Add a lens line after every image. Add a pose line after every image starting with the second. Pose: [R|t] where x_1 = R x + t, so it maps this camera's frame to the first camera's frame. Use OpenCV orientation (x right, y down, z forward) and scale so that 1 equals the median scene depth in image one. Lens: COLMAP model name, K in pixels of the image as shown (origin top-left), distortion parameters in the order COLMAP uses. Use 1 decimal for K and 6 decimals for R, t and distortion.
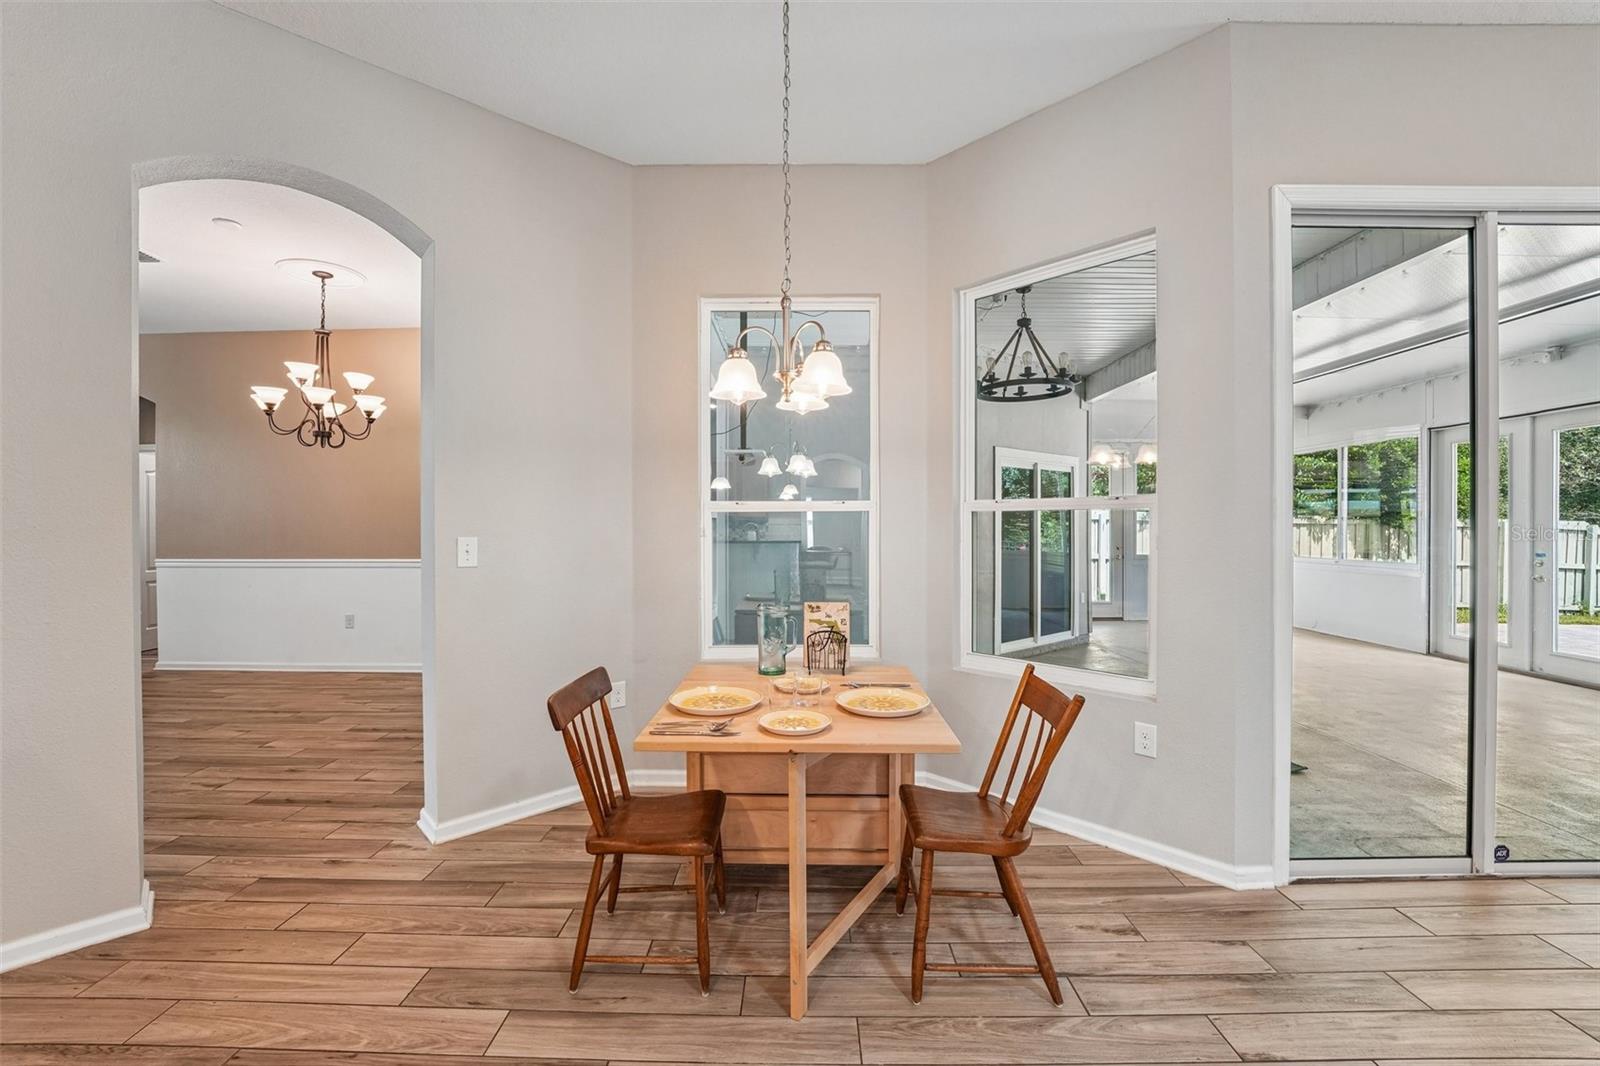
lens RADIAL K [[652.6, 0, 796.8], [0, 652.6, 532.9], [0, 0, 1]] dist [-0.027406, 0.003427]
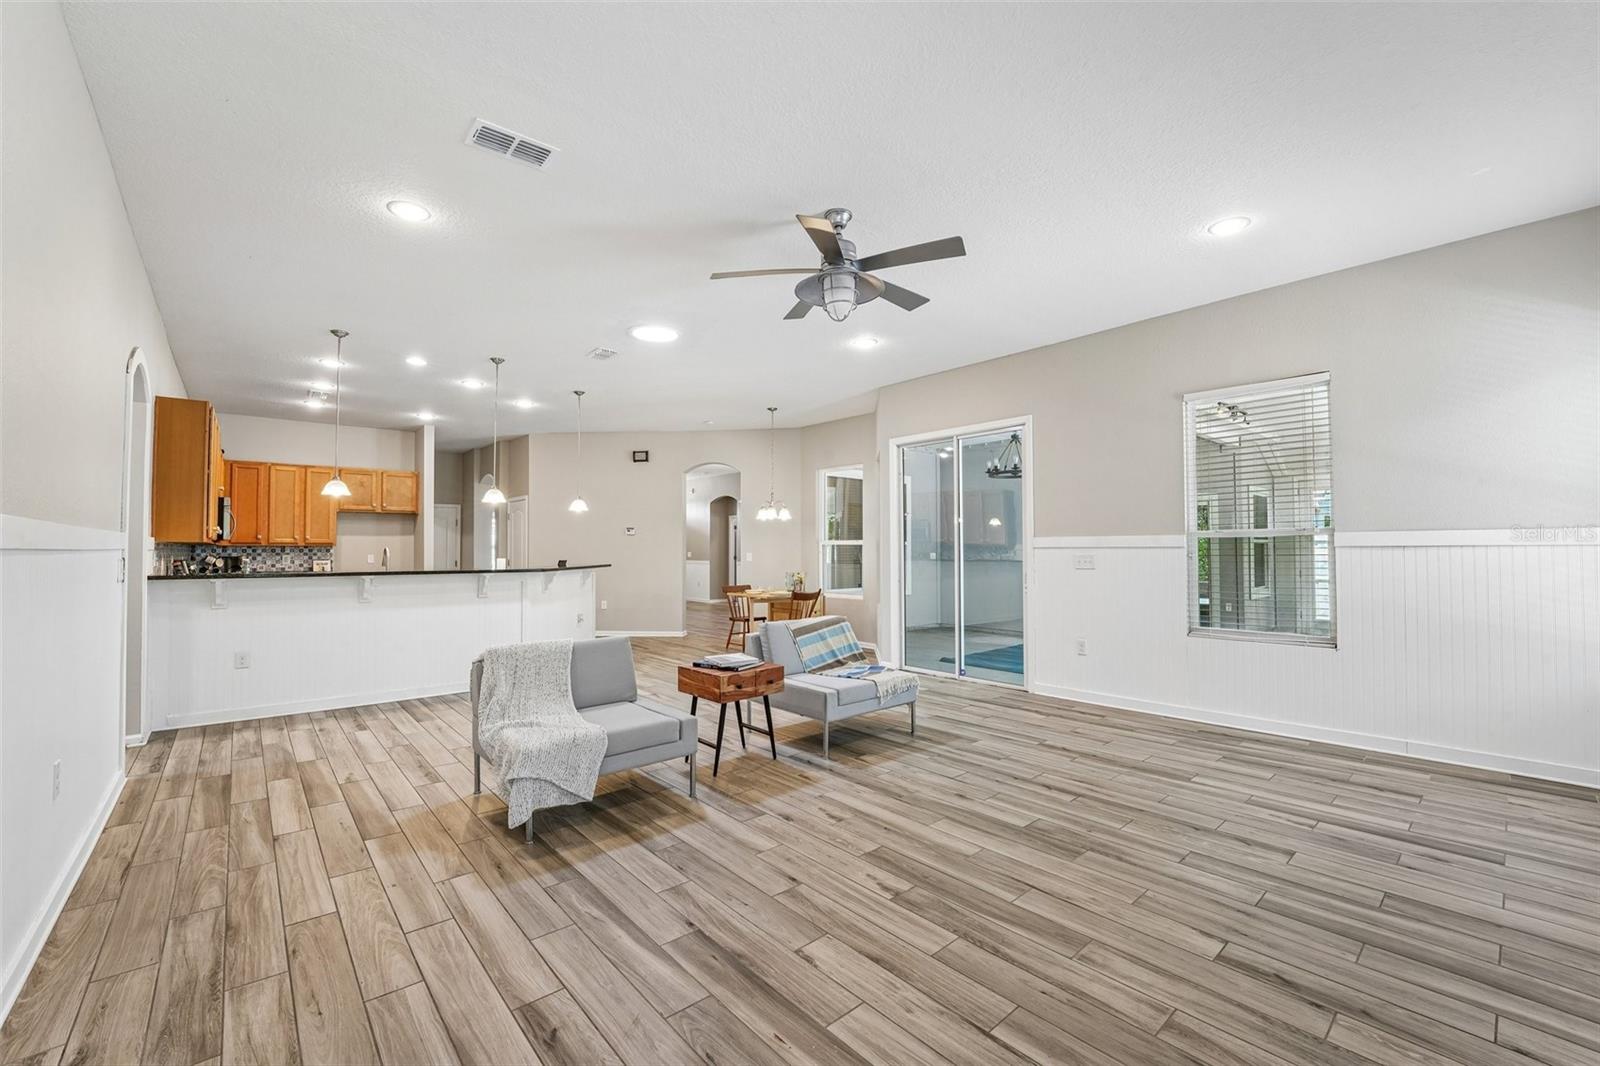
lens RADIAL K [[652.6, 0, 798.7], [0, 652.6, 534.5], [0, 0, 1]] dist [-0.027406, 0.003427]
pose [[0.668054, -0.015928, -0.743943, 2.774670], [-0.003963, 0.999681, -0.024961, -0.007809], [0.744103, 0.019624, 0.667777, -1.412259]]
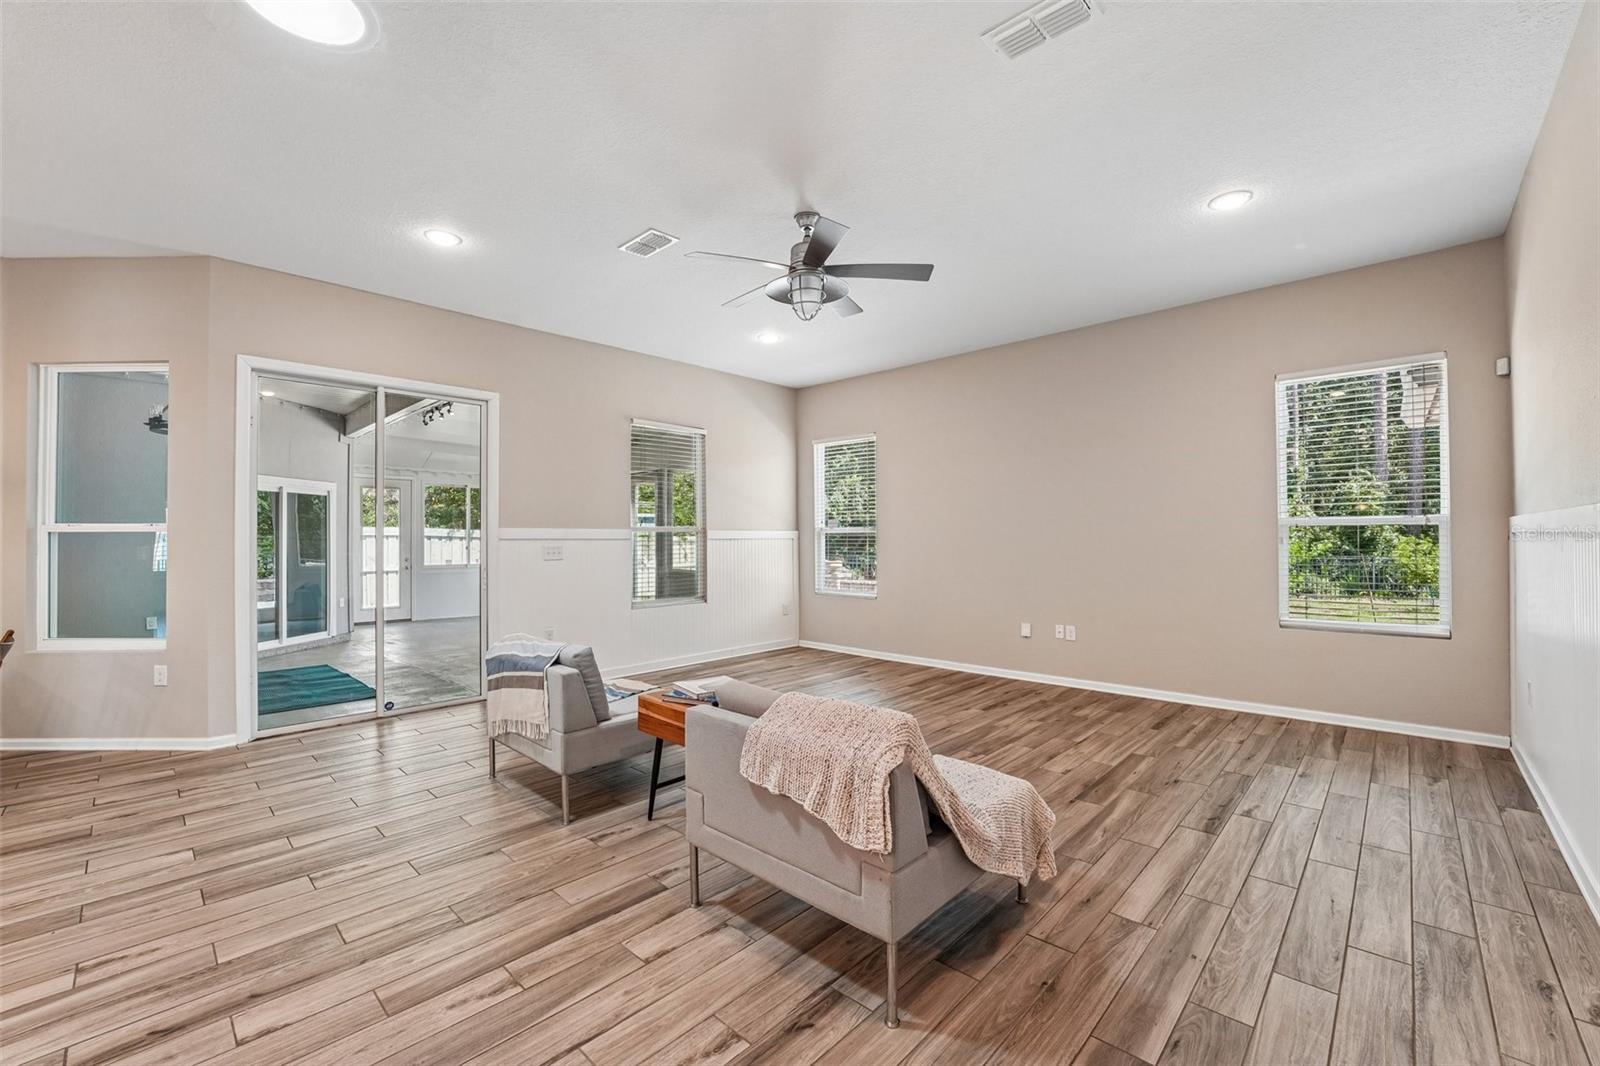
lens RADIAL K [[652.6, 0, 796.7], [0, 652.6, 538.3], [0, 0, 1]] dist [-0.027406, 0.003427]
pose [[0.678649, 0.002853, 0.734457, 0.496960], [0.007090, 0.999920, -0.010435, 0.004702], [-0.734428, 0.012289, 0.678575, -1.383063]]
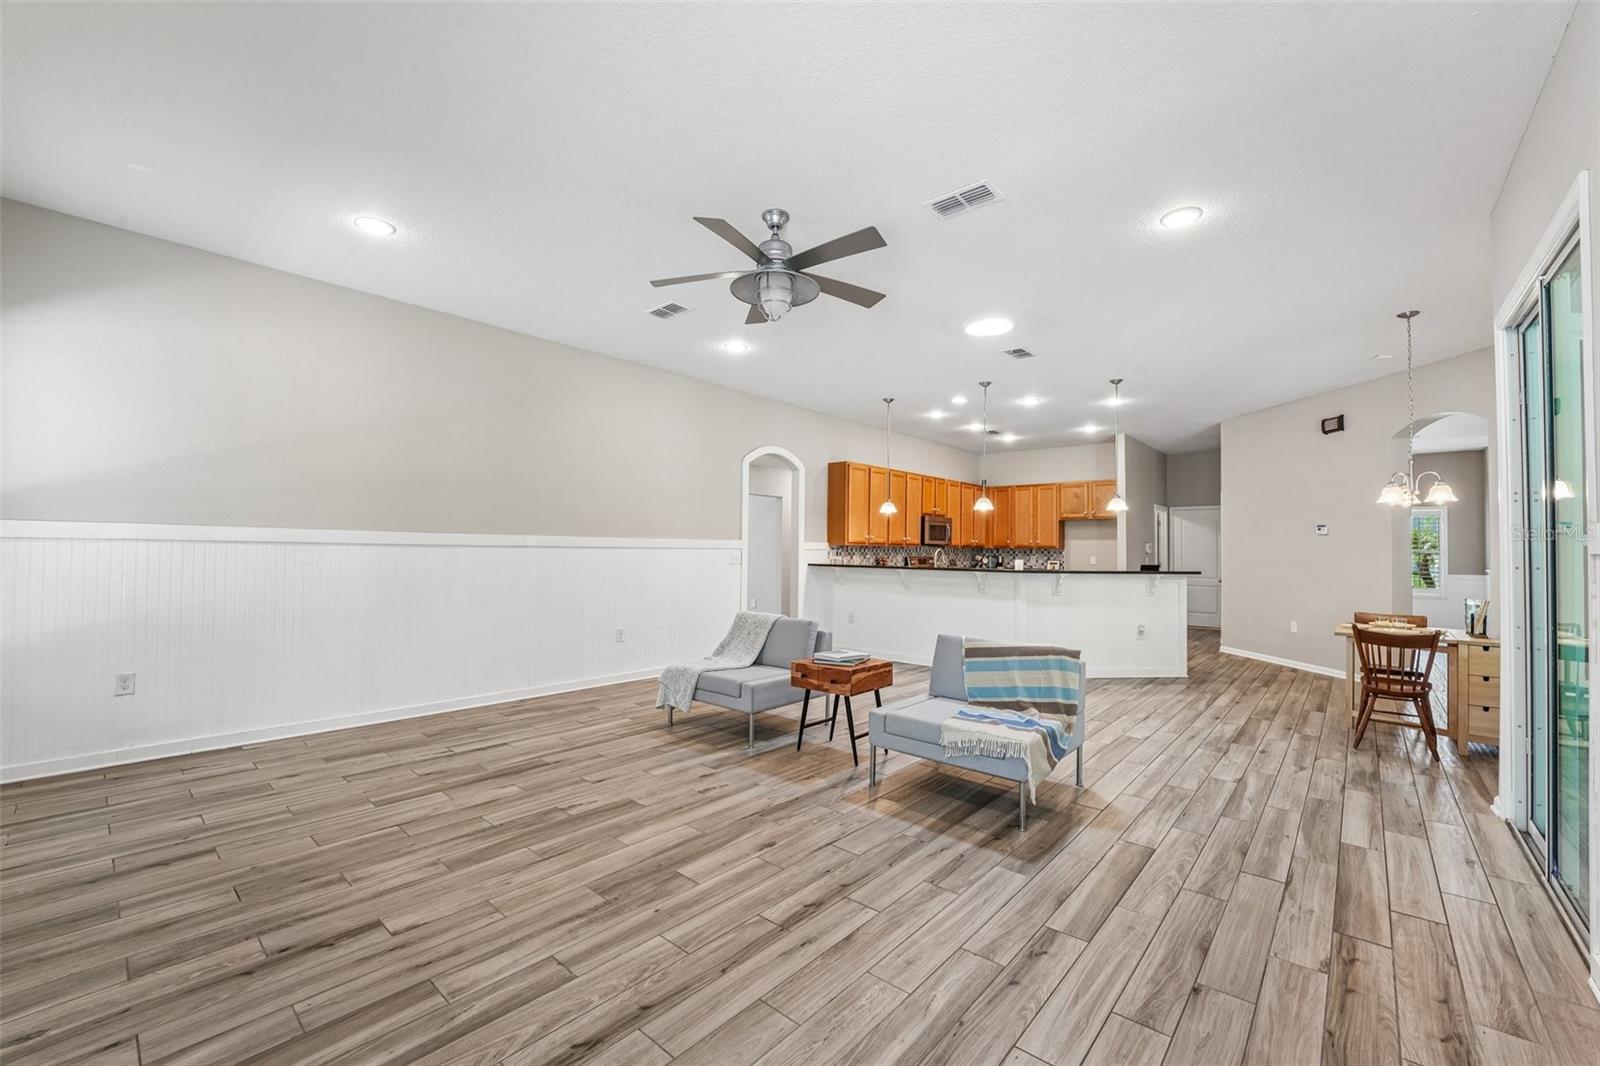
lens RADIAL K [[652.6, 0, 792.3], [0, 652.6, 533.5], [0, 0, 1]] dist [-0.027406, 0.003427]
pose [[-0.651937, -0.022479, -0.757940, 2.833785], [-0.014312, 0.999747, -0.017340, -0.023664], [0.758138, -0.000457, -0.652094, 0.727283]]
